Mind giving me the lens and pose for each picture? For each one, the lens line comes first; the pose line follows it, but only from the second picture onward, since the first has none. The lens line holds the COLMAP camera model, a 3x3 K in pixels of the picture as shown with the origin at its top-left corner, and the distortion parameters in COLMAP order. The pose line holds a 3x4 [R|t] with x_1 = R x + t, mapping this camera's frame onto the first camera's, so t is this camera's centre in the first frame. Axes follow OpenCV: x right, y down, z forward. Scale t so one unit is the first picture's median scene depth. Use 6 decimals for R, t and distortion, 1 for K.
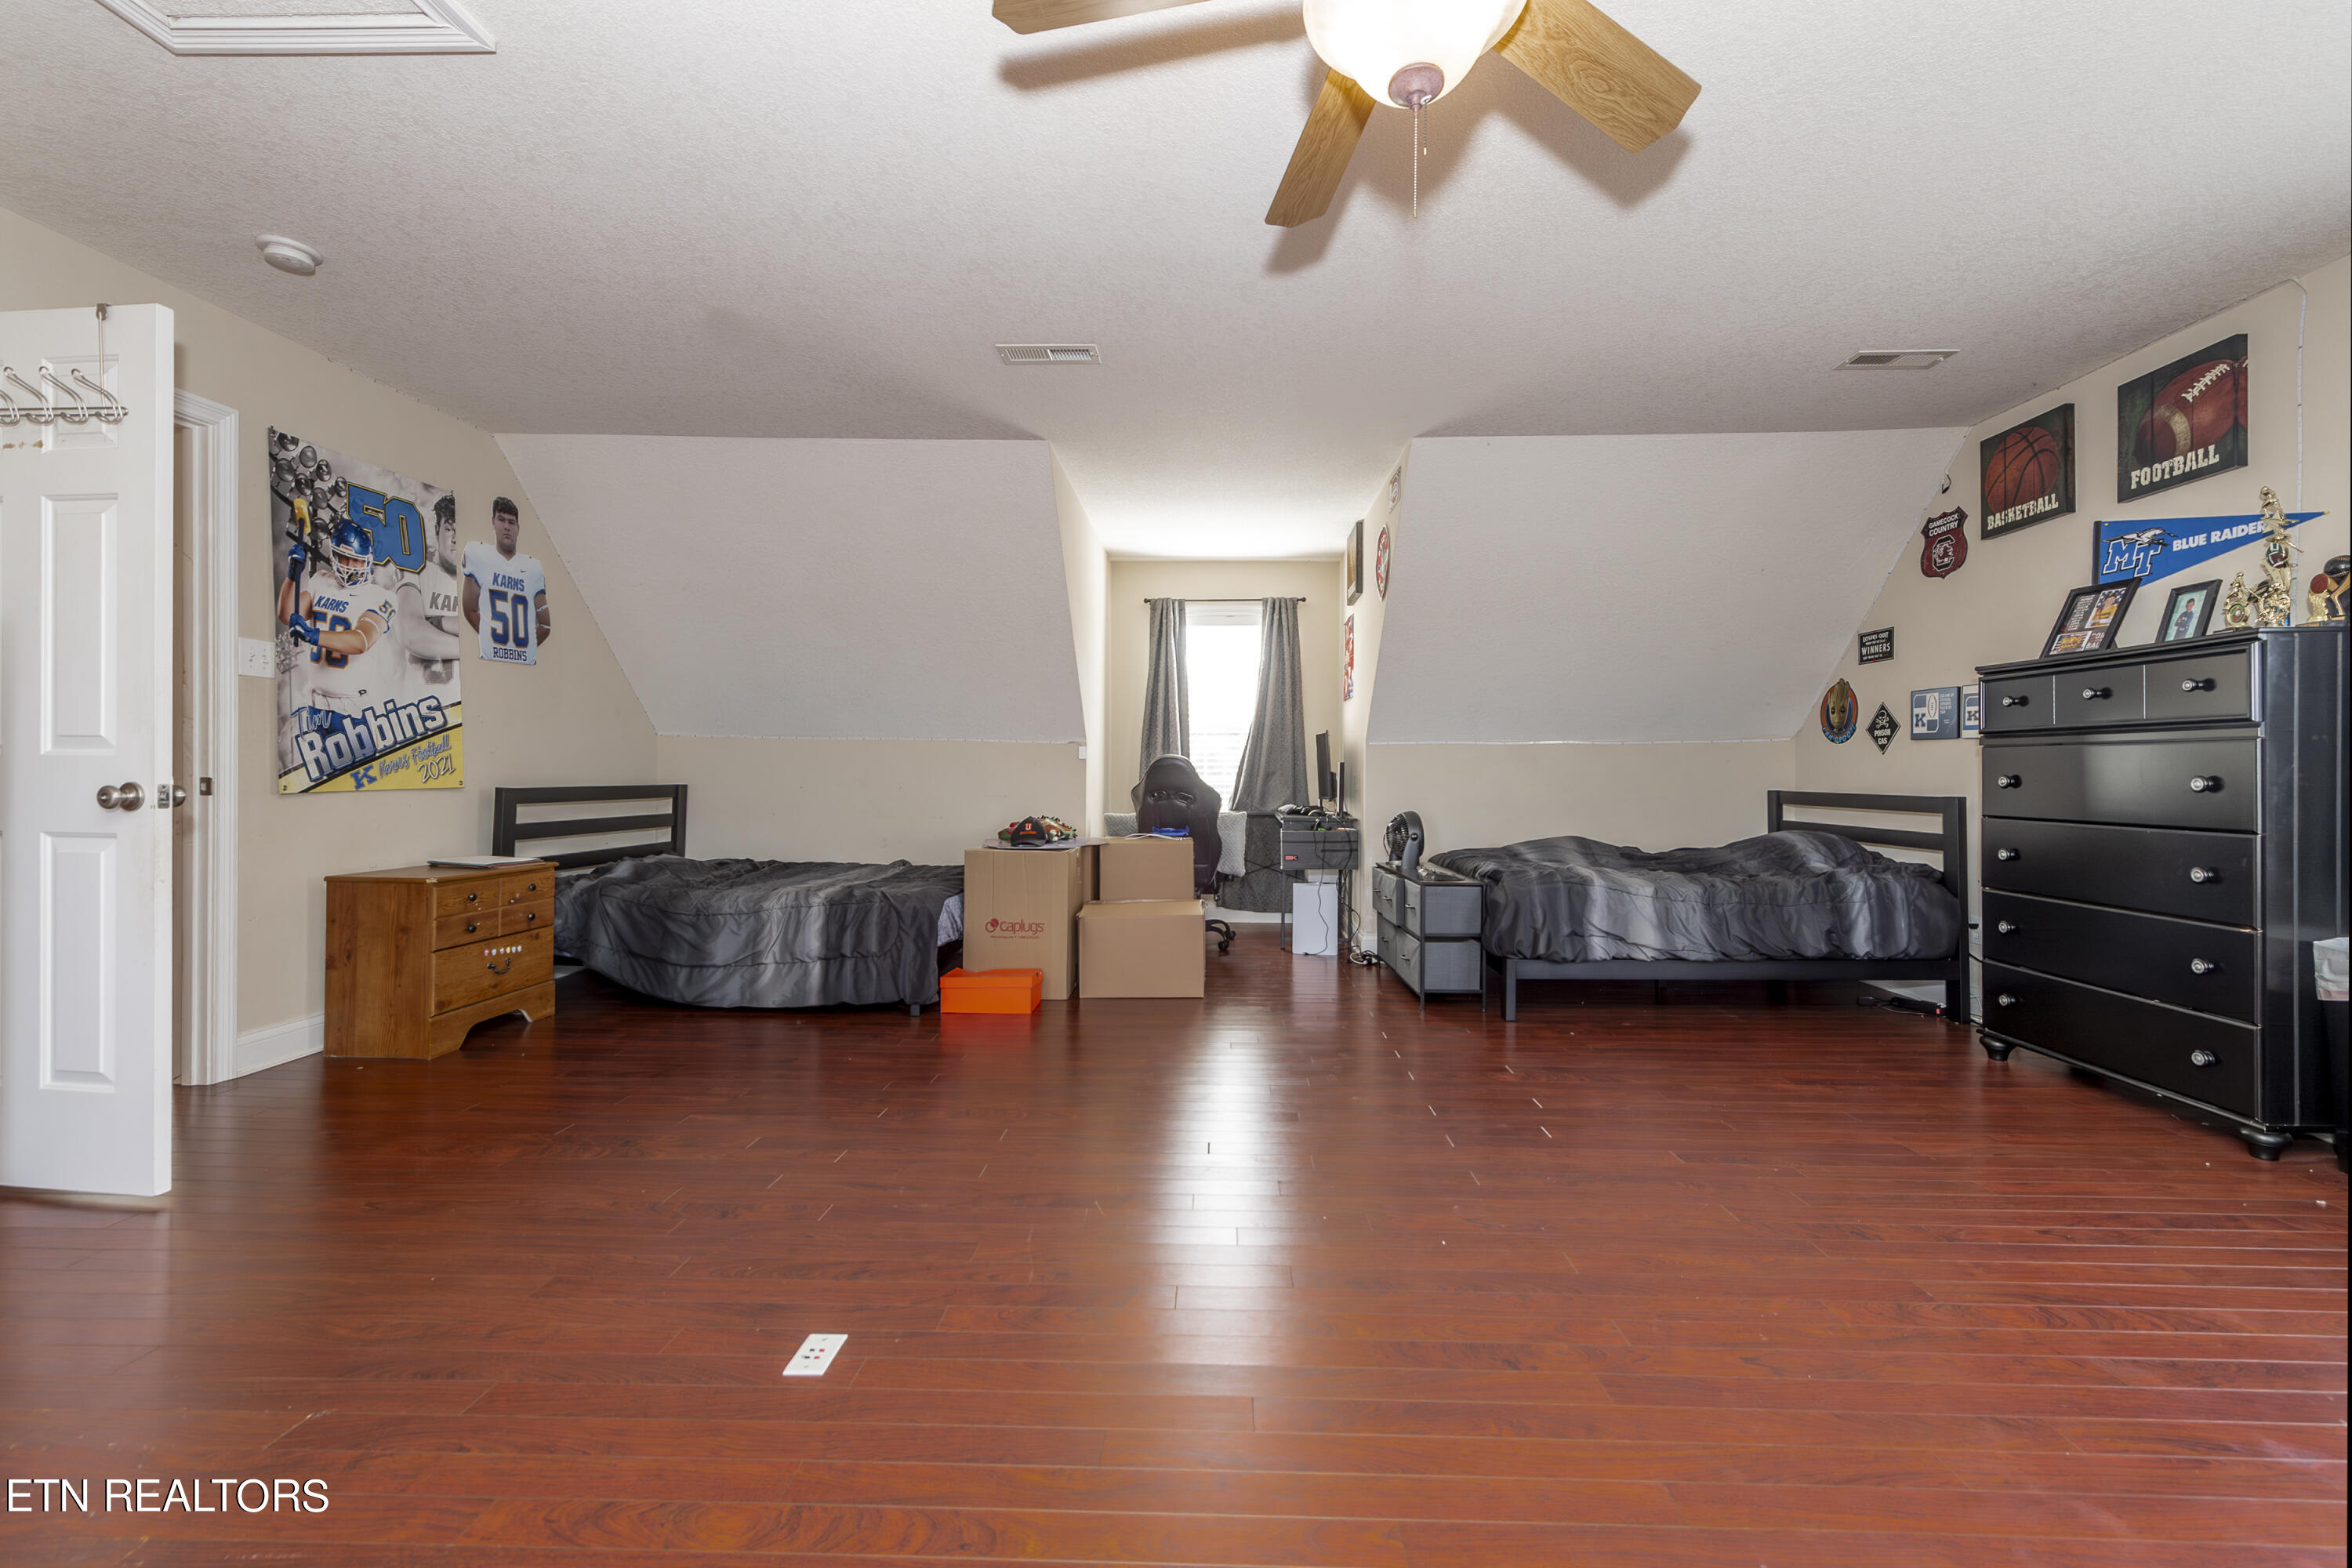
lens RADIAL K [[934.0, 0, 1203.5], [0, 934.0, 795.7], [0, 0, 1]] dist [0.017160, -0.003426]
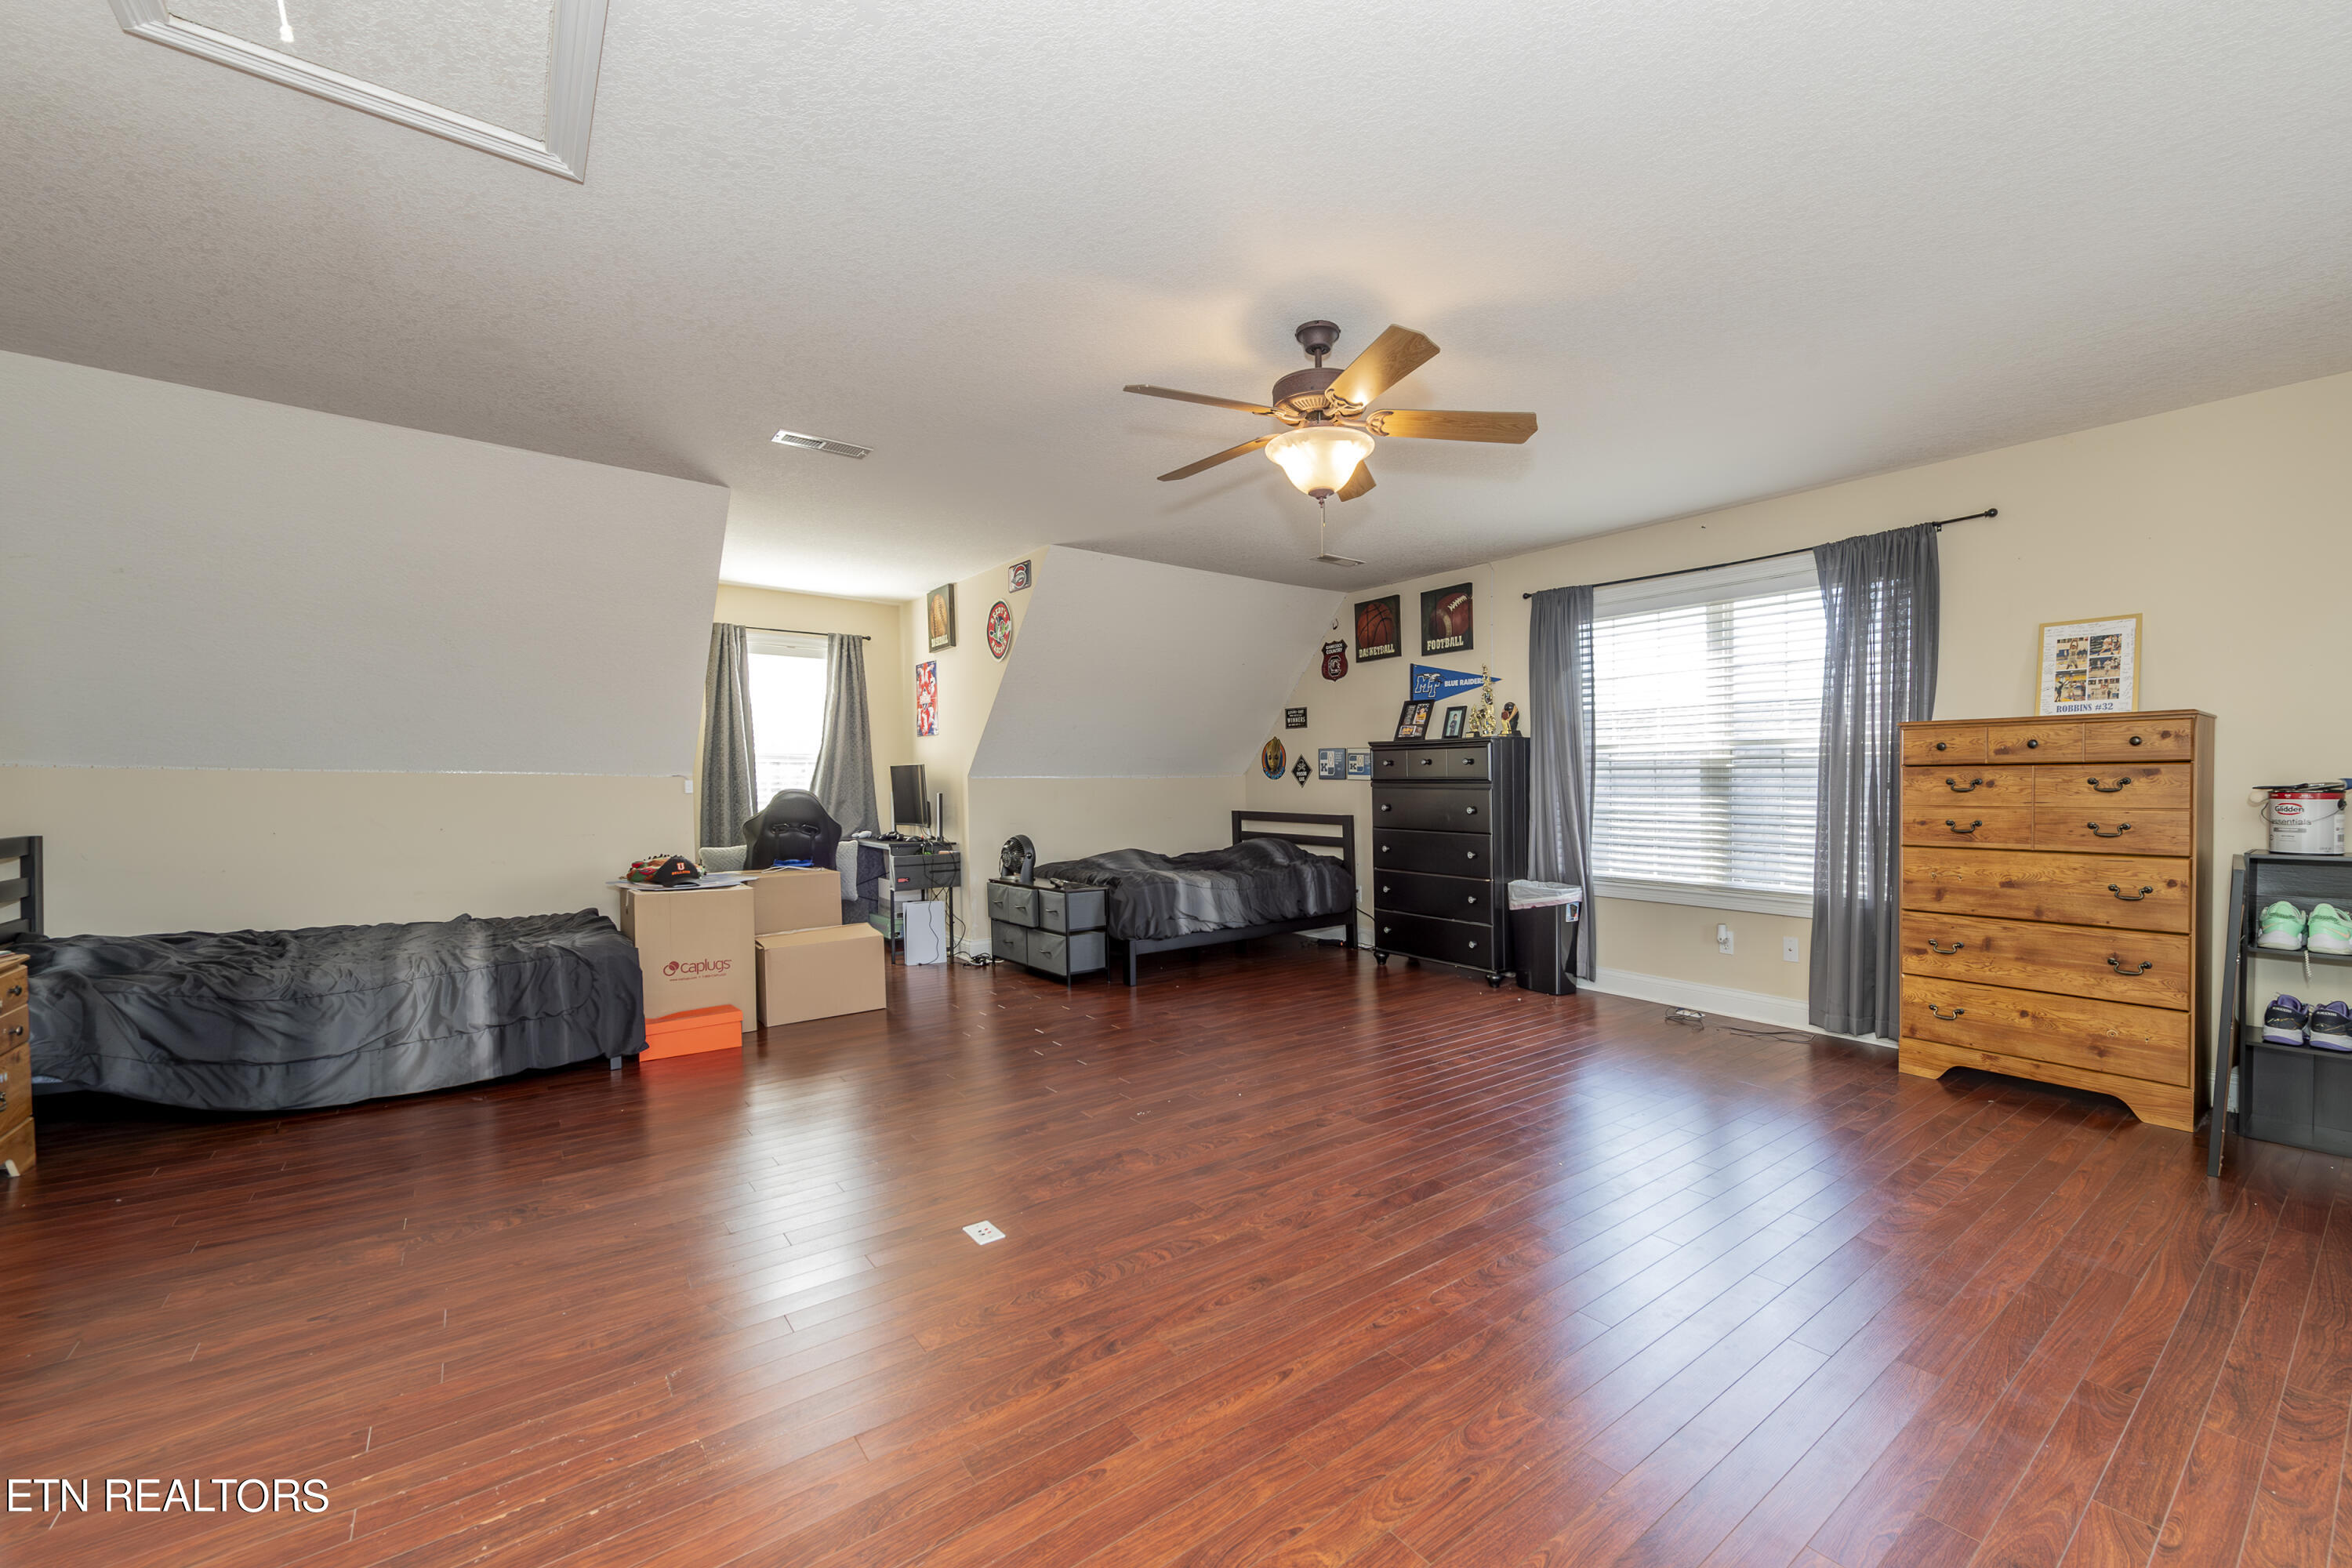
lens RADIAL K [[934.0, 0, 1239.3], [0, 934.0, 823.9], [0, 0, 1]] dist [0.017160, -0.003426]
pose [[0.766666, -0.030939, 0.641300, -0.428609], [0.018357, 0.999486, 0.026274, -0.031130], [-0.641783, -0.008371, 0.766840, -0.154364]]
